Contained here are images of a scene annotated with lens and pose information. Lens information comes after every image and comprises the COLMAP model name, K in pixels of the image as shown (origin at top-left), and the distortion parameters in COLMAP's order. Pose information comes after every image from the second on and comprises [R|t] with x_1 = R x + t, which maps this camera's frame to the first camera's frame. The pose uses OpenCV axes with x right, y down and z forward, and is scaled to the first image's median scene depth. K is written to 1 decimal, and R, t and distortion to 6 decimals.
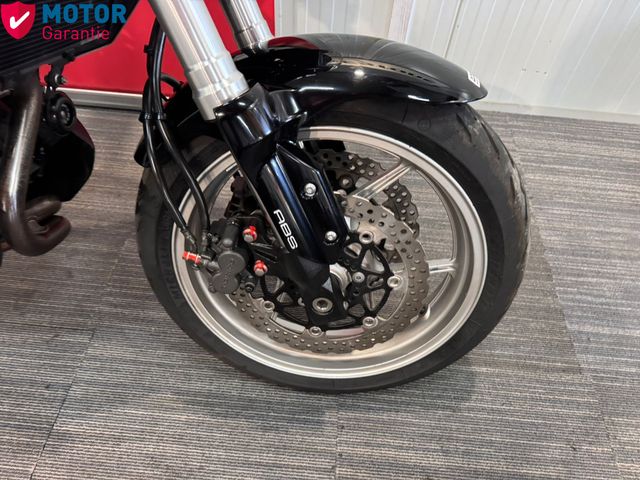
lens RADIAL K [[453.4, 0, 317.8], [0, 453.4, 236.7], [0, 0, 1]] dist [-0.000061, -0.002231]
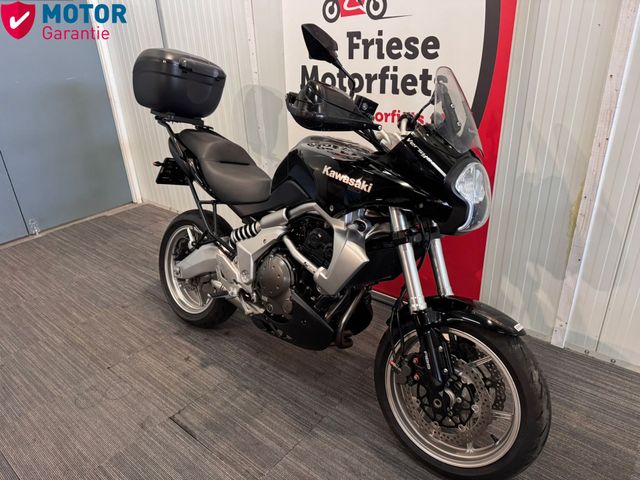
lens RADIAL K [[439.9, 0, 318.1], [0, 439.9, 239.3], [0, 0, 1]] dist [0.063567, -0.125371]
pose [[0.809464, 0.154765, -0.566406, 0.611342], [-0.389289, 0.863607, -0.320370, 0.357182], [0.439570, 0.479824, 0.759307, -1.263641]]
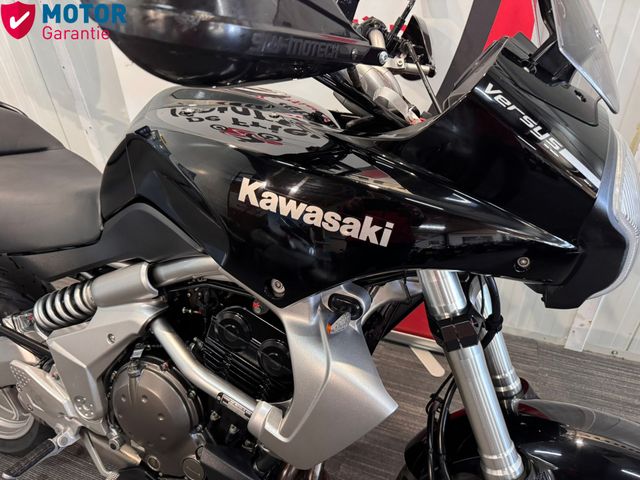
lens RADIAL K [[450.5, 0, 320.3], [0, 450.5, 240.1], [0, 0, 1]] dist [-0.006656, -0.004363]
pose [[0.953946, 0.075693, -0.290270, -0.273296], [-0.154208, 0.953735, -0.258087, -0.374678], [0.257305, 0.290963, 0.921485, -0.439018]]
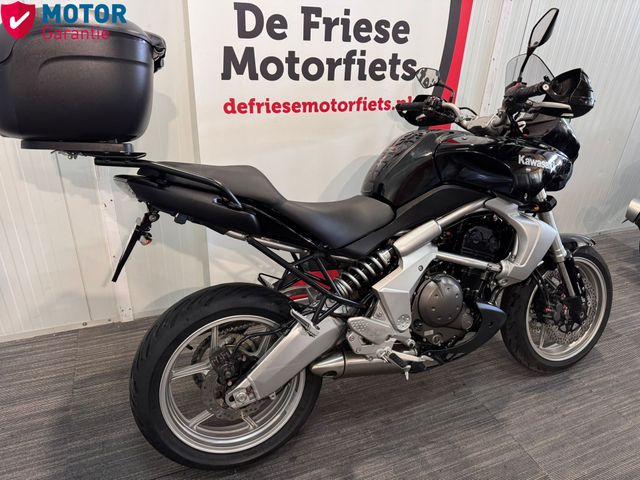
lens RADIAL K [[451.9, 0, 320.5], [0, 451.9, 240.1], [0, 0, 1]] dist [0.087652, -0.152852]
pose [[0.897733, -0.213630, 0.385277, -2.383710], [0.345132, 0.884574, -0.313709, 0.063956], [-0.273788, 0.414598, 0.867841, -1.253676]]
